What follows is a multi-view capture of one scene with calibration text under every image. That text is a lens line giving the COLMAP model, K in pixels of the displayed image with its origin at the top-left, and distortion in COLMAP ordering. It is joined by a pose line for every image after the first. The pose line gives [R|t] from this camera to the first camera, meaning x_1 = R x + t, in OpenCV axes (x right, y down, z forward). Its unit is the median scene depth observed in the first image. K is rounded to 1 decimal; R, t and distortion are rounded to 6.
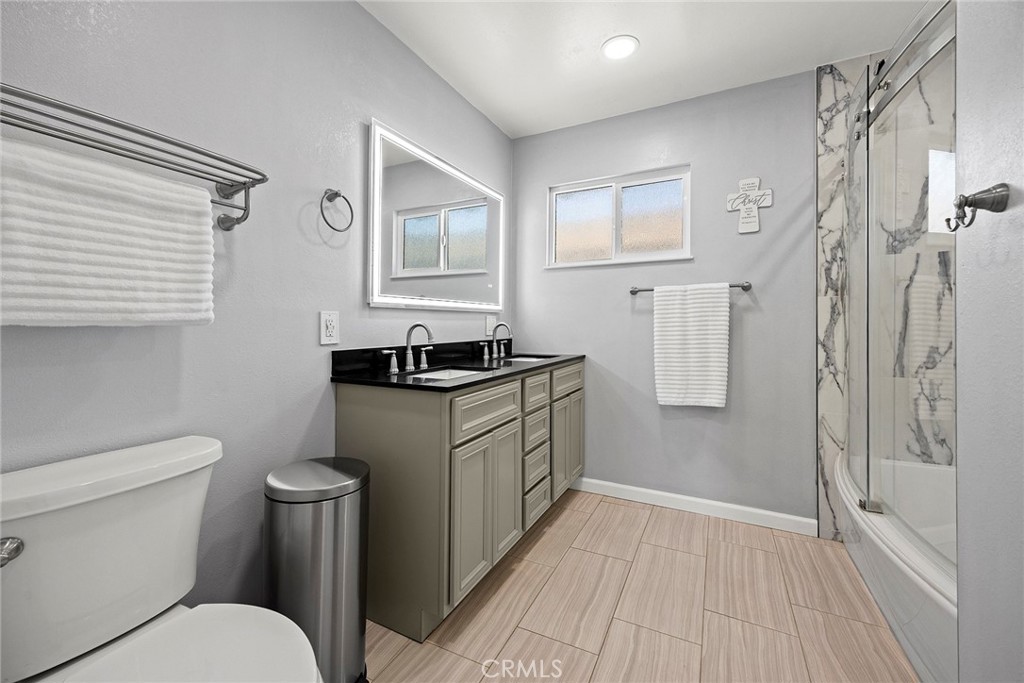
lens RADIAL K [[400.6, 0, 513.0], [0, 400.6, 331.6], [0, 0, 1]] dist [0.000130, 0.000066]
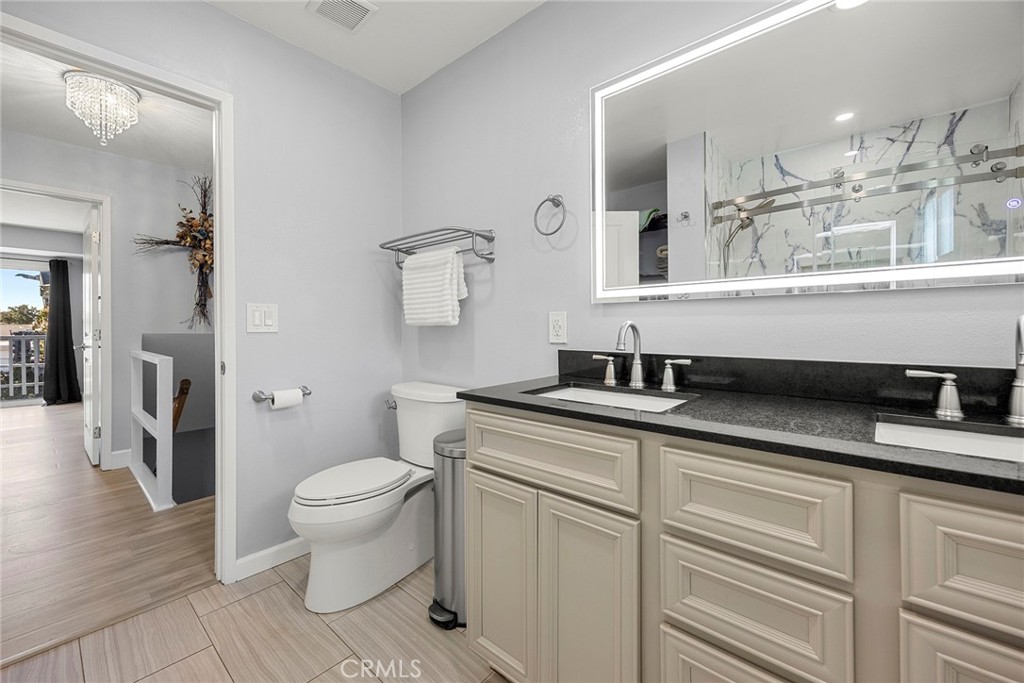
lens RADIAL K [[409.3, 0, 512.2], [0, 409.3, 321.9], [0, 0, 1]] dist [-0.012611, -0.000049]
pose [[-0.233780, 0.001034, -0.972289, 0.570937], [-0.009440, 0.999950, 0.003333, -0.024807], [0.972244, 0.009958, -0.233758, 1.063379]]
